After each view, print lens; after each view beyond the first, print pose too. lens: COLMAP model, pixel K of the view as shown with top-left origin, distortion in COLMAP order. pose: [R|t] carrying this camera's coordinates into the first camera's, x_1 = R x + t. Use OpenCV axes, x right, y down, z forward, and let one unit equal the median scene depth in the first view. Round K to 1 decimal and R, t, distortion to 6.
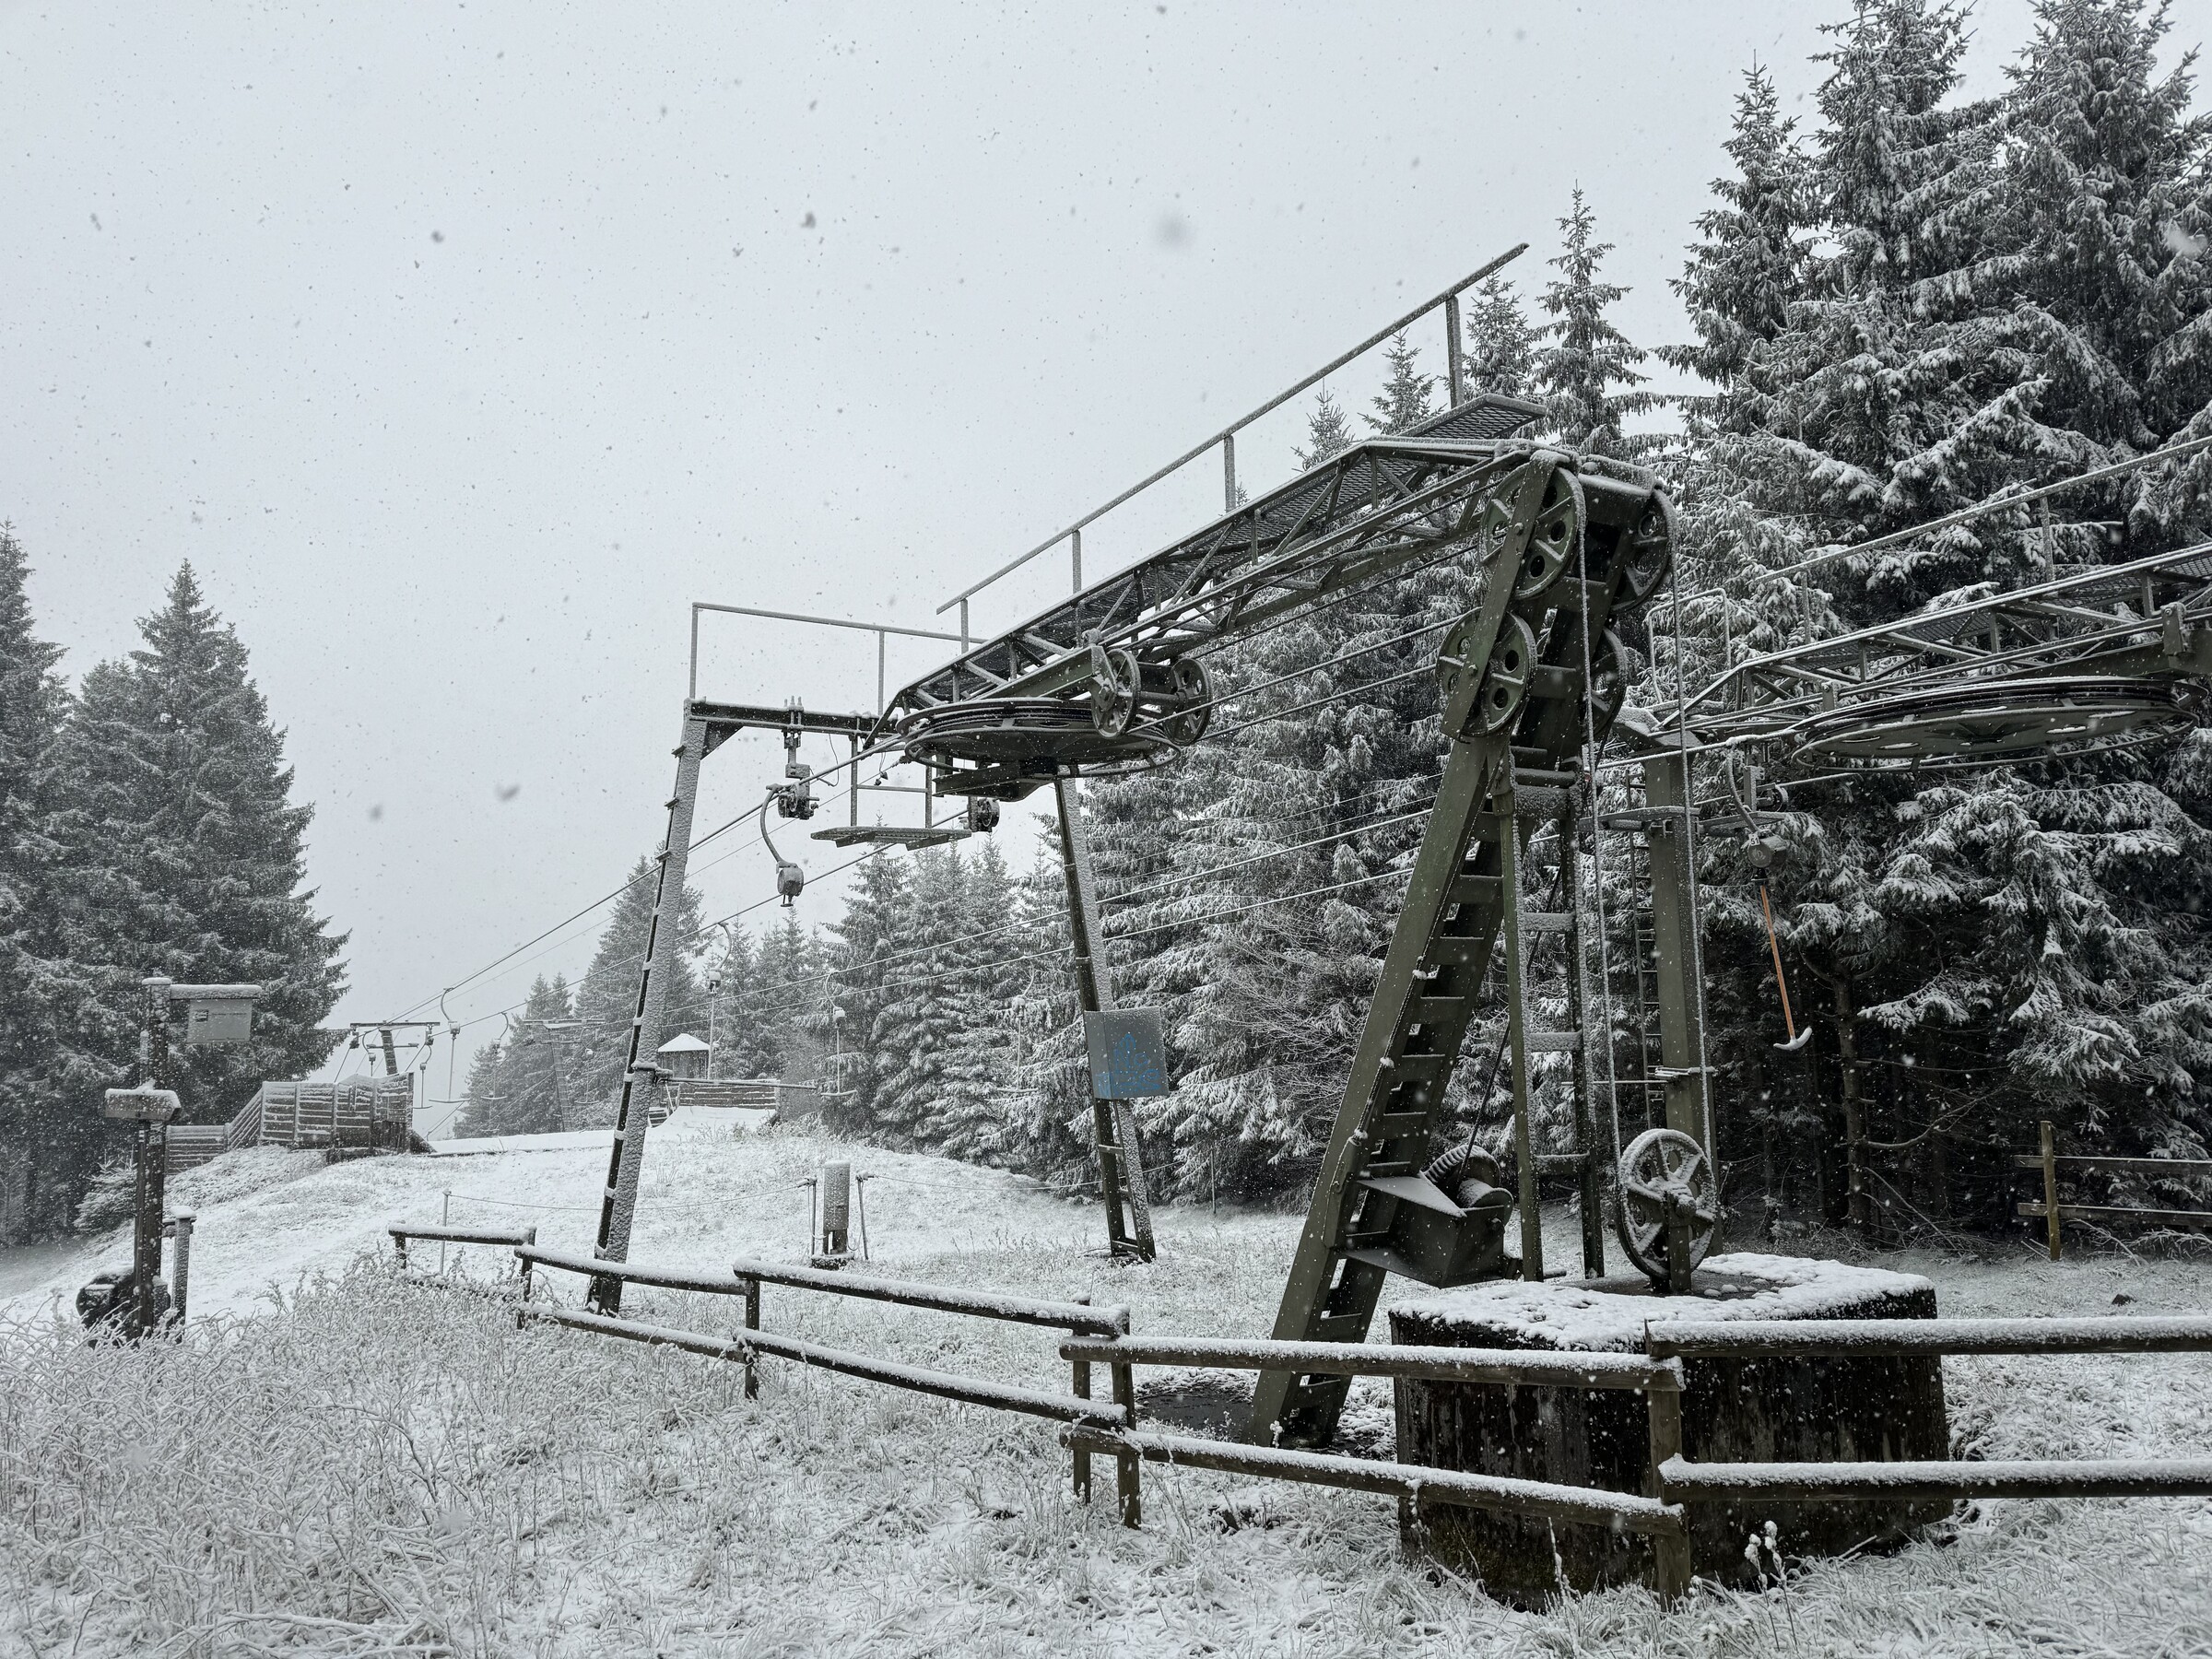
lens RADIAL K [[1552.2, 0, 1114.8], [0, 1552.2, 826.8], [0, 0, 1]] dist [0.010302, -0.018132]
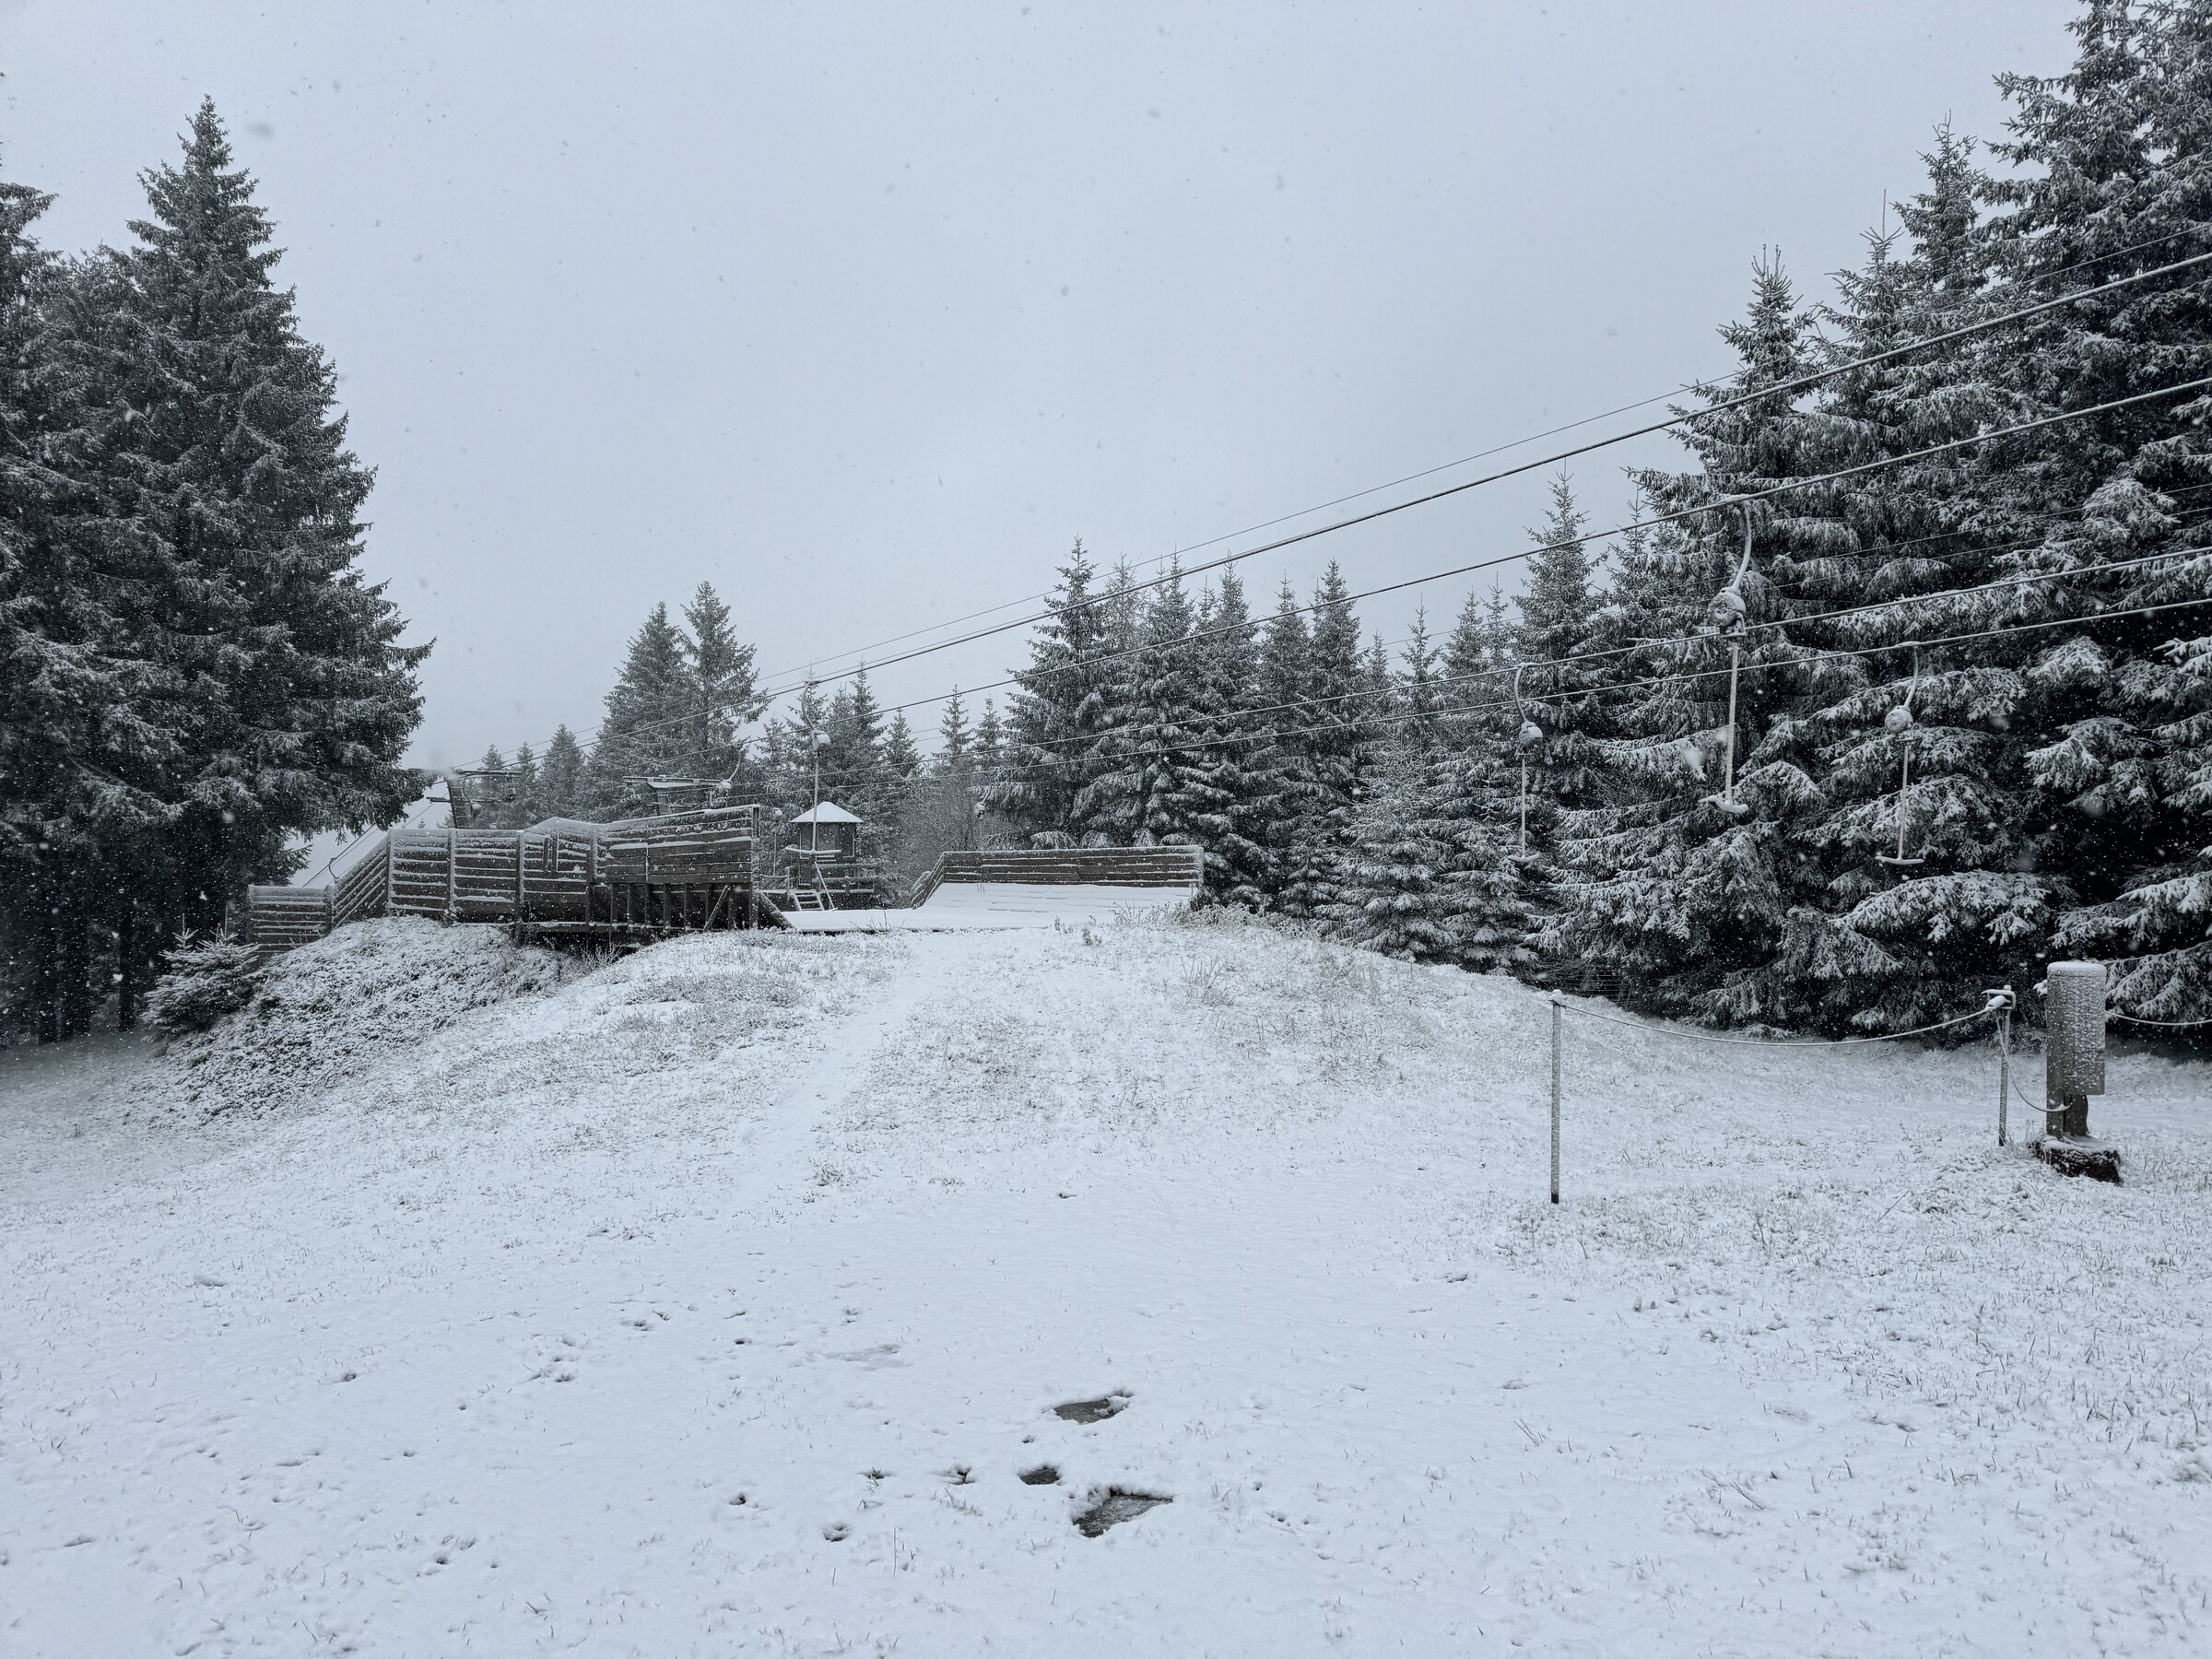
lens RADIAL K [[1552.2, 0, 1093.1], [0, 1552.2, 826.5], [0, 0, 1]] dist [0.010302, -0.018132]
pose [[0.995064, 0.037736, 0.091784, -0.266567], [-0.047933, 0.992601, 0.111557, 0.062298], [-0.086895, -0.115406, 0.989510, 0.245766]]
